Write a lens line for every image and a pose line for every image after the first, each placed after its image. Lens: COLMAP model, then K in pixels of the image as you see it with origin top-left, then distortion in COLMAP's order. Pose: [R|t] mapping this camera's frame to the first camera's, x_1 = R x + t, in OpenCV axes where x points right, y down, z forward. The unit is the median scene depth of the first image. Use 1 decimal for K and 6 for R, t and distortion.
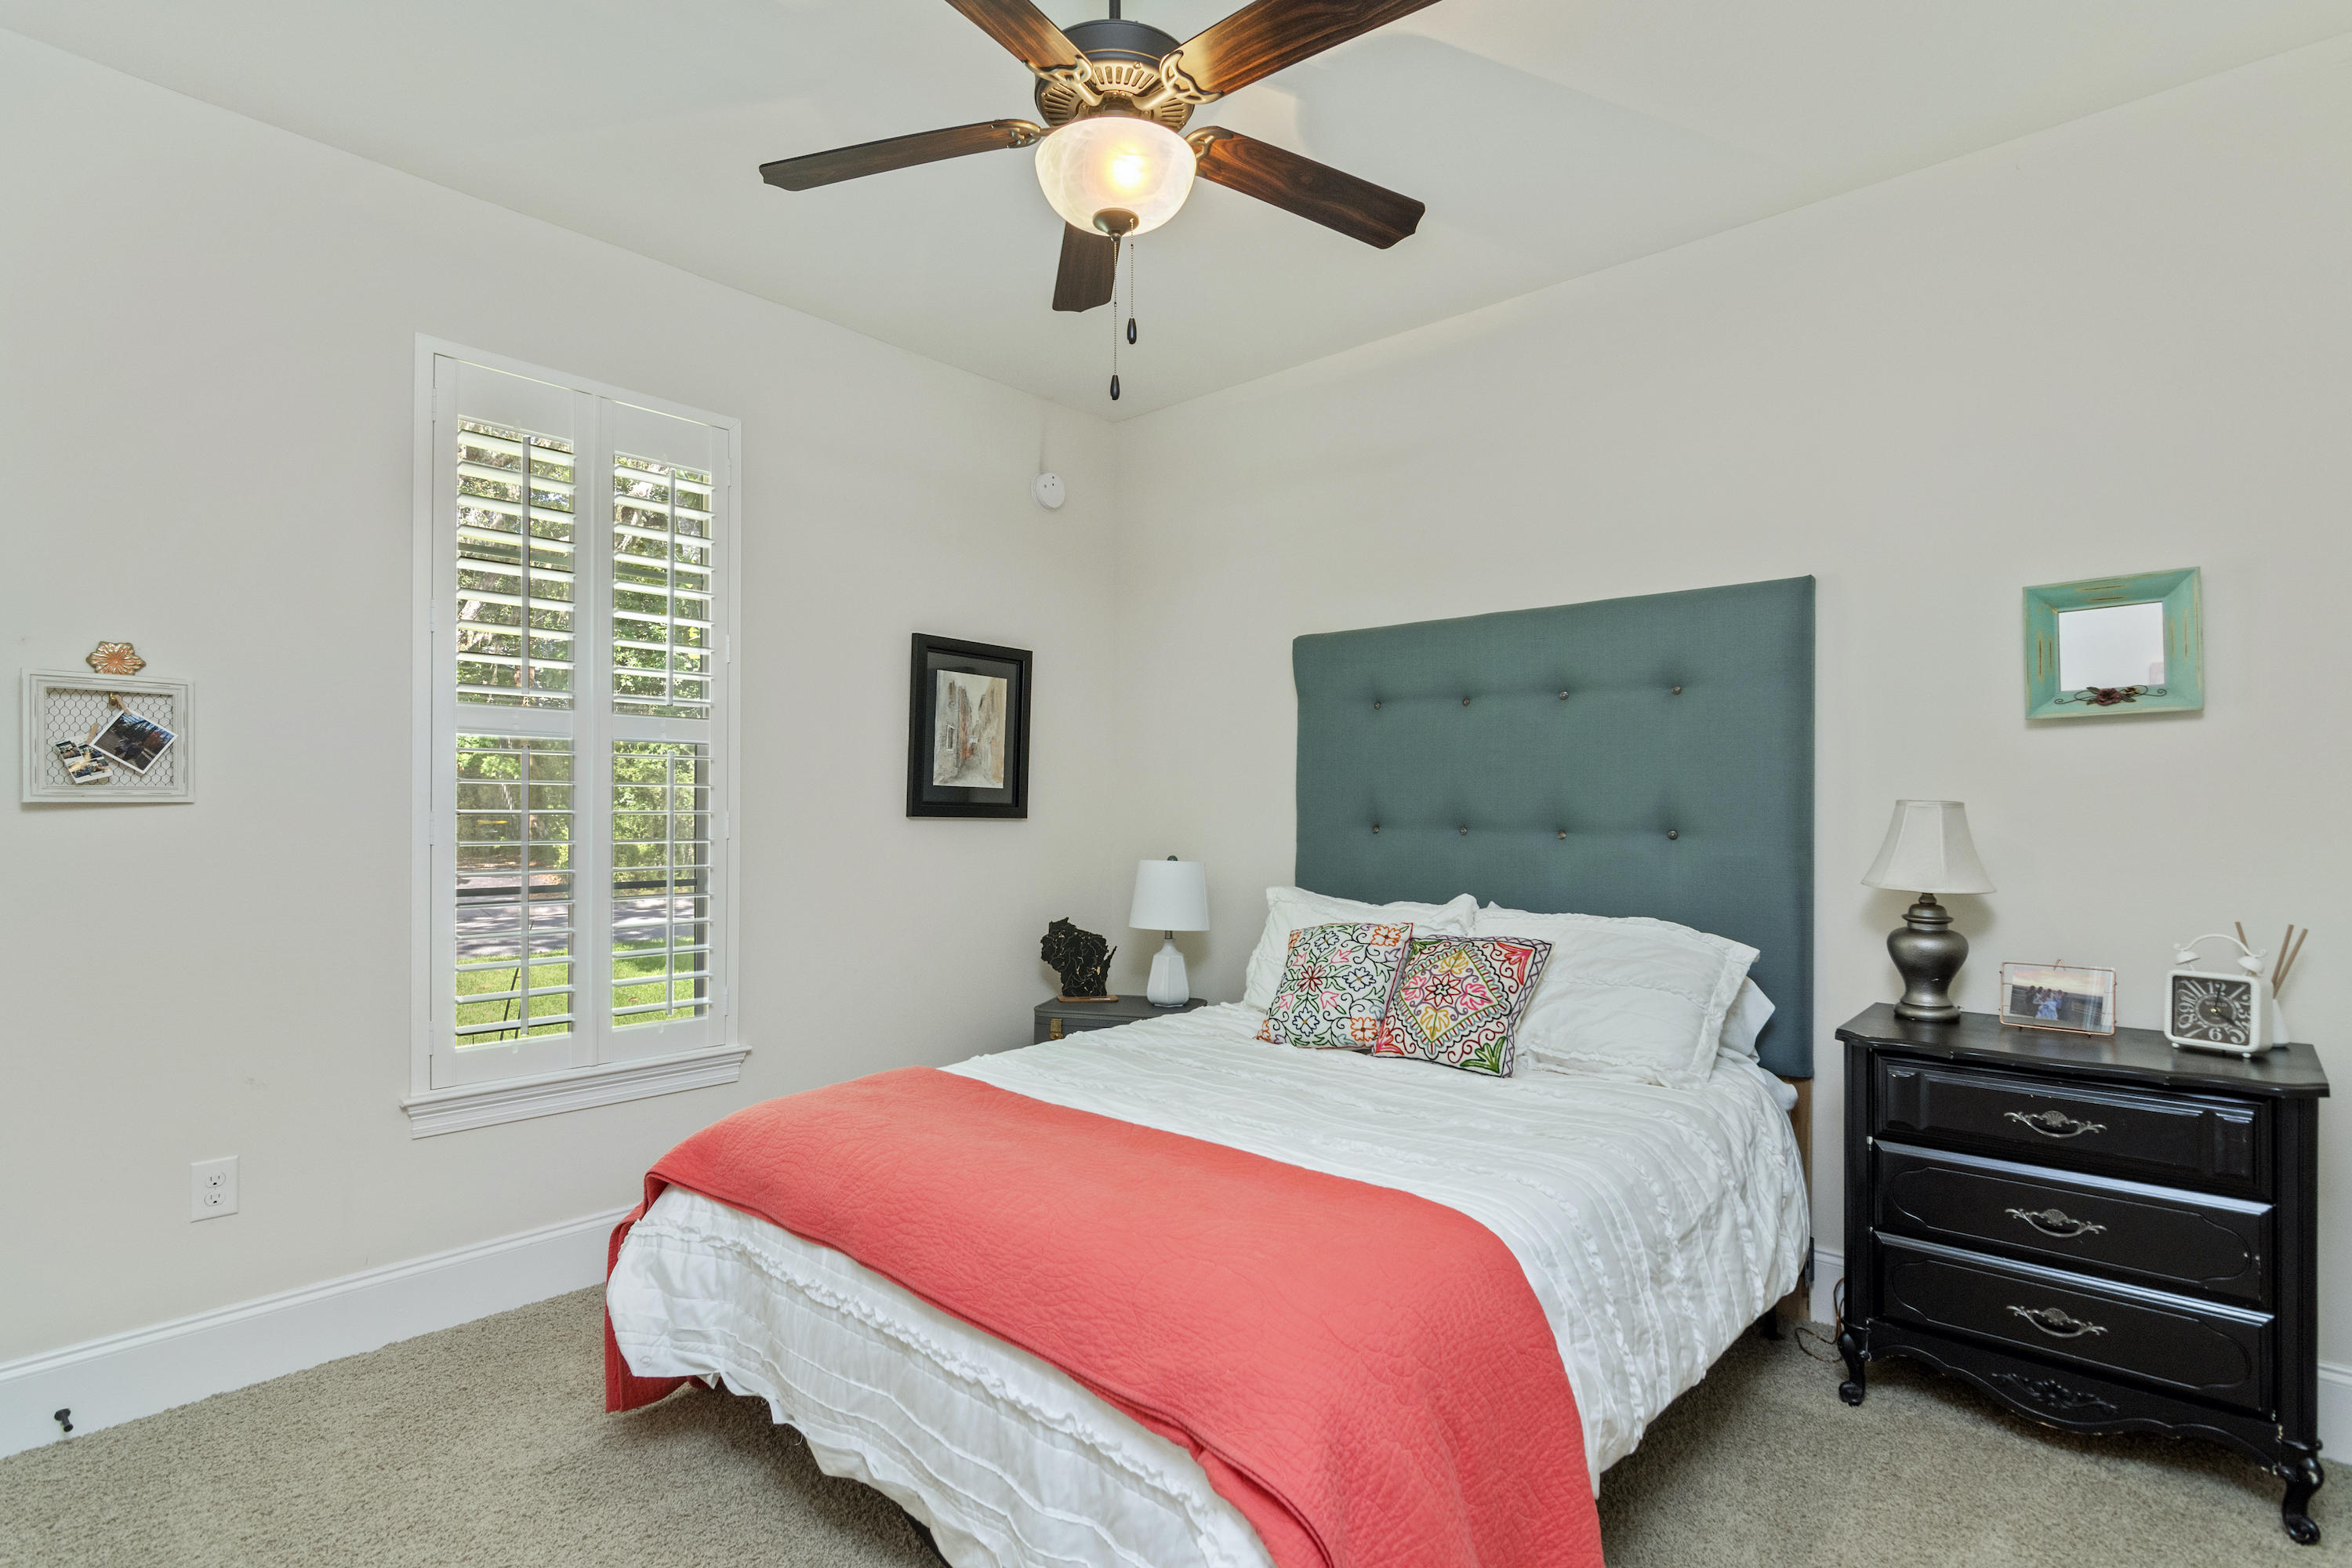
lens RADIAL K [[1153.2, 0, 1177.8], [0, 1153.2, 803.4], [0, 0, 1]] dist [-0.002373, 0.000955]
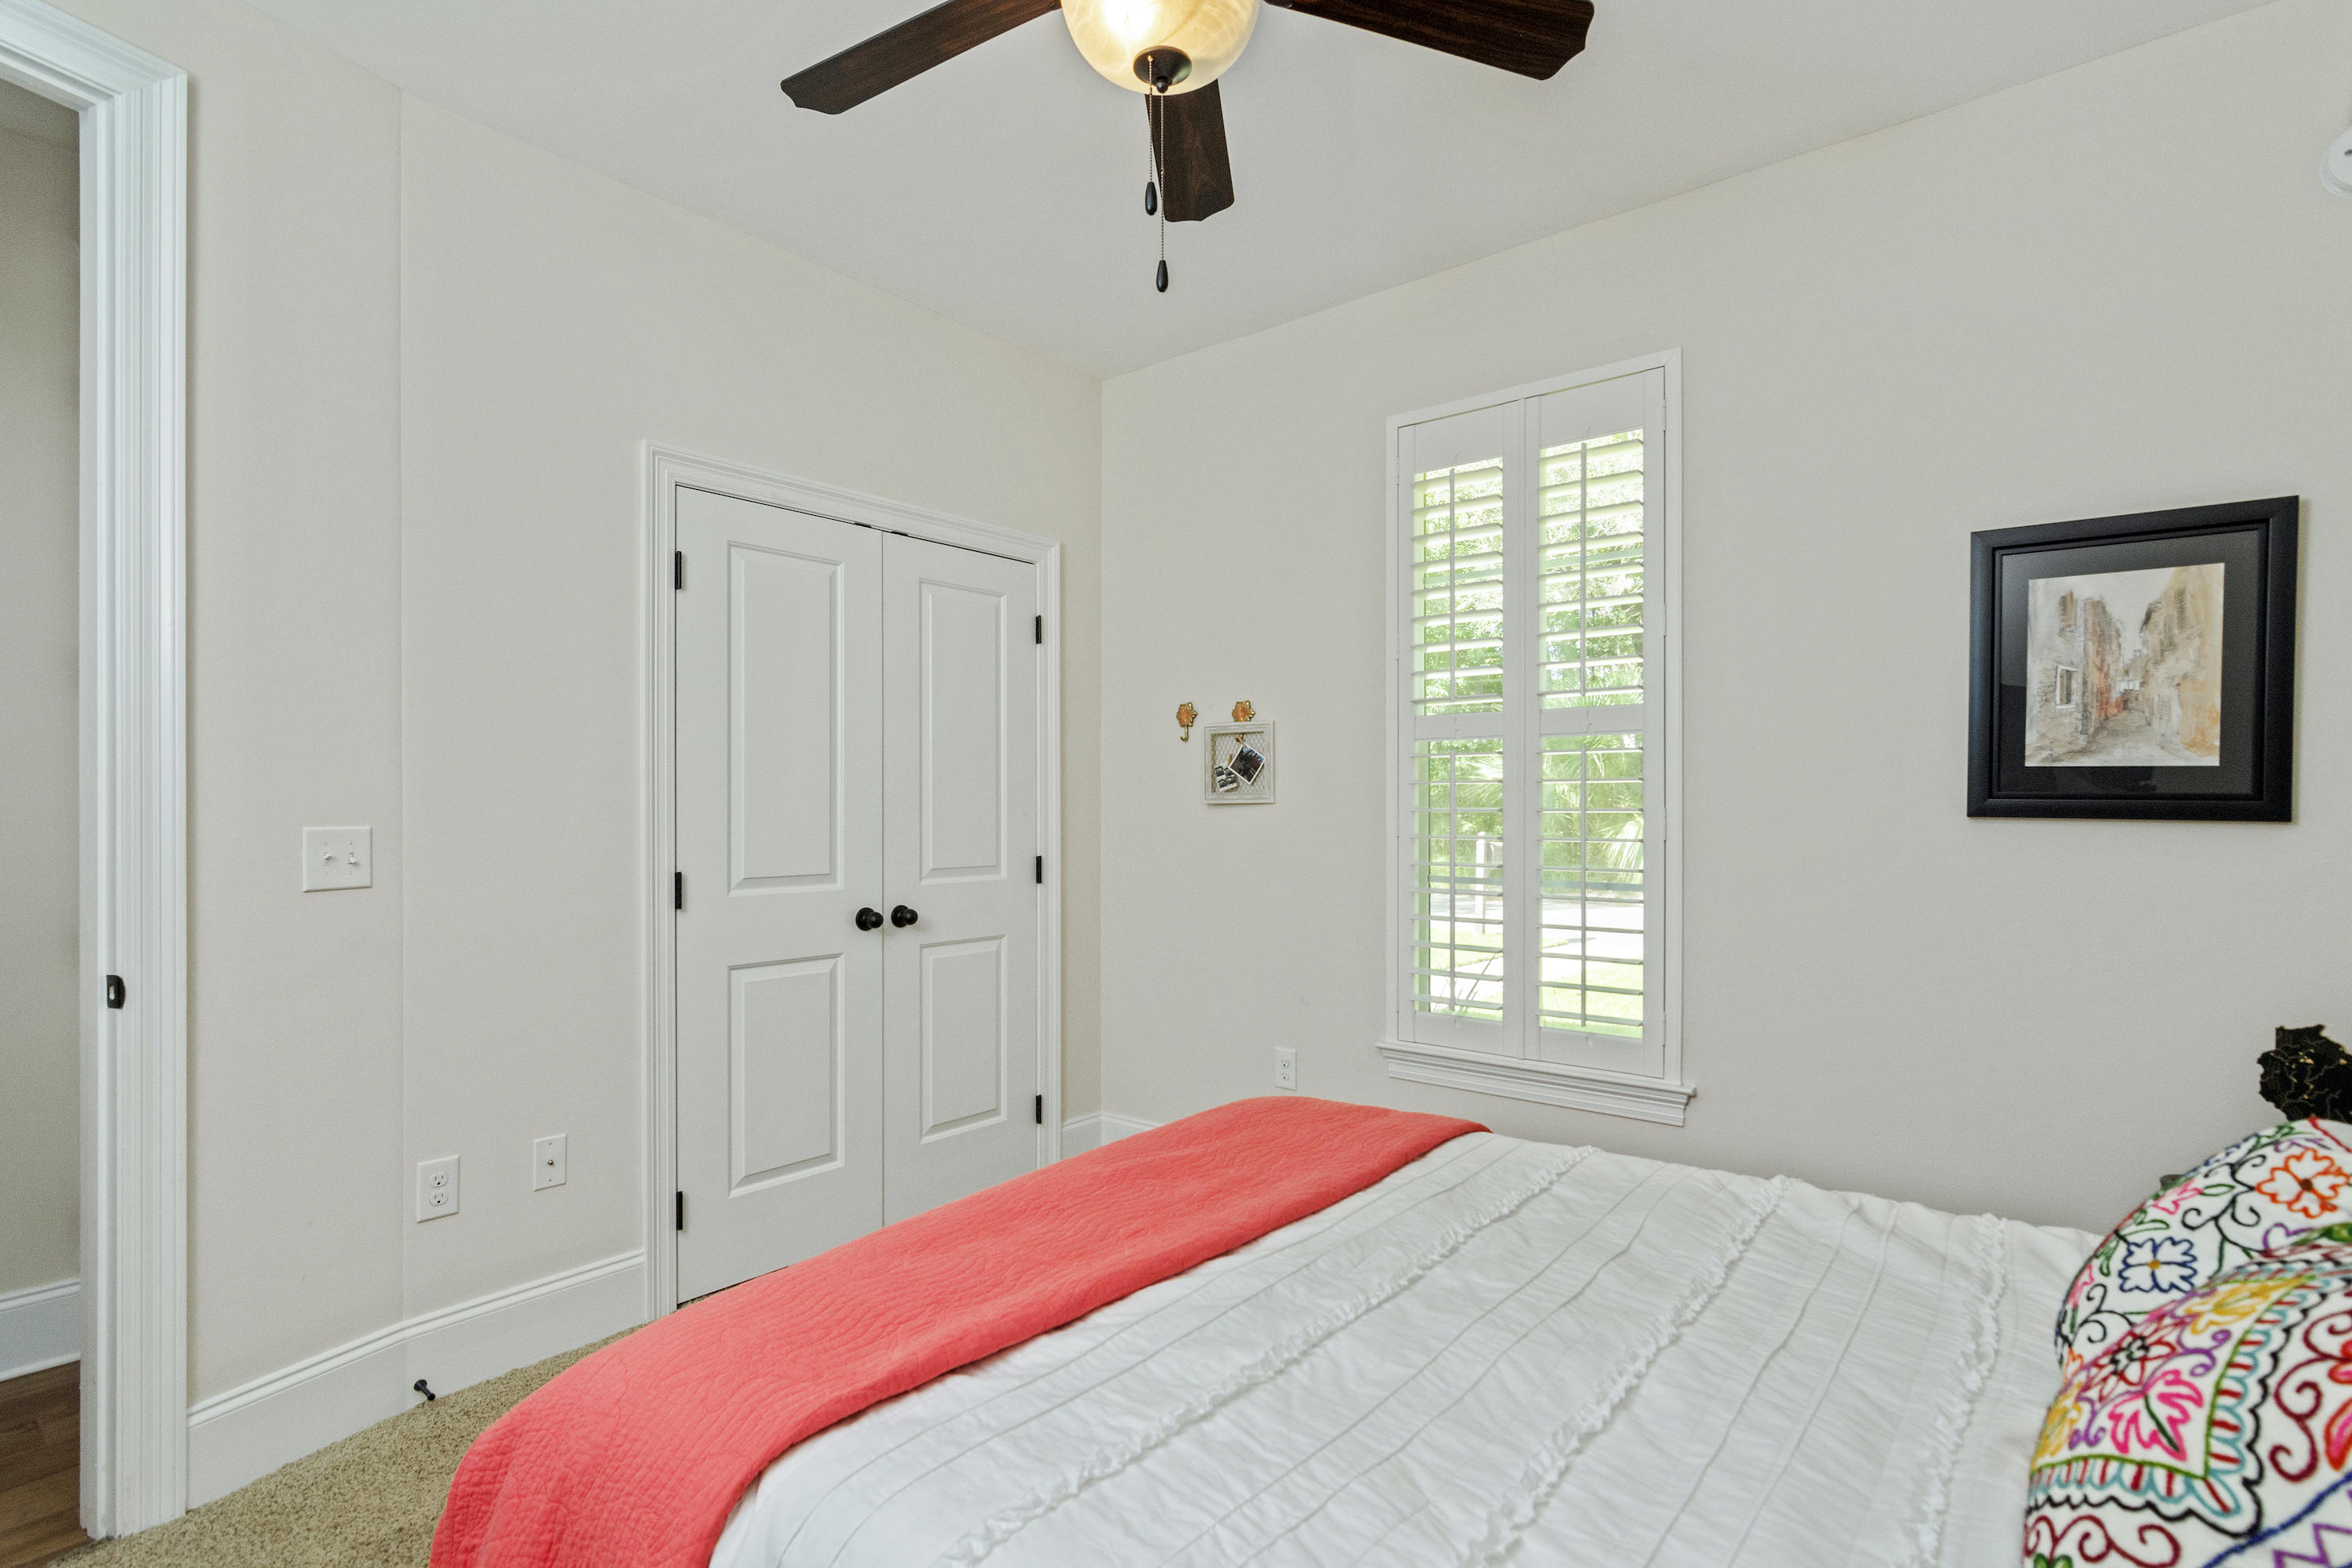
lens RADIAL K [[1153.2, 0, 1175.1], [0, 1153.2, 801.0], [0, 0, 1]] dist [-0.002373, 0.000955]
pose [[0.037579, -0.007084, -0.999269, 0.384131], [0.007647, 0.999948, -0.006801, 0.003496], [0.999264, -0.007386, 0.037631, 0.506402]]
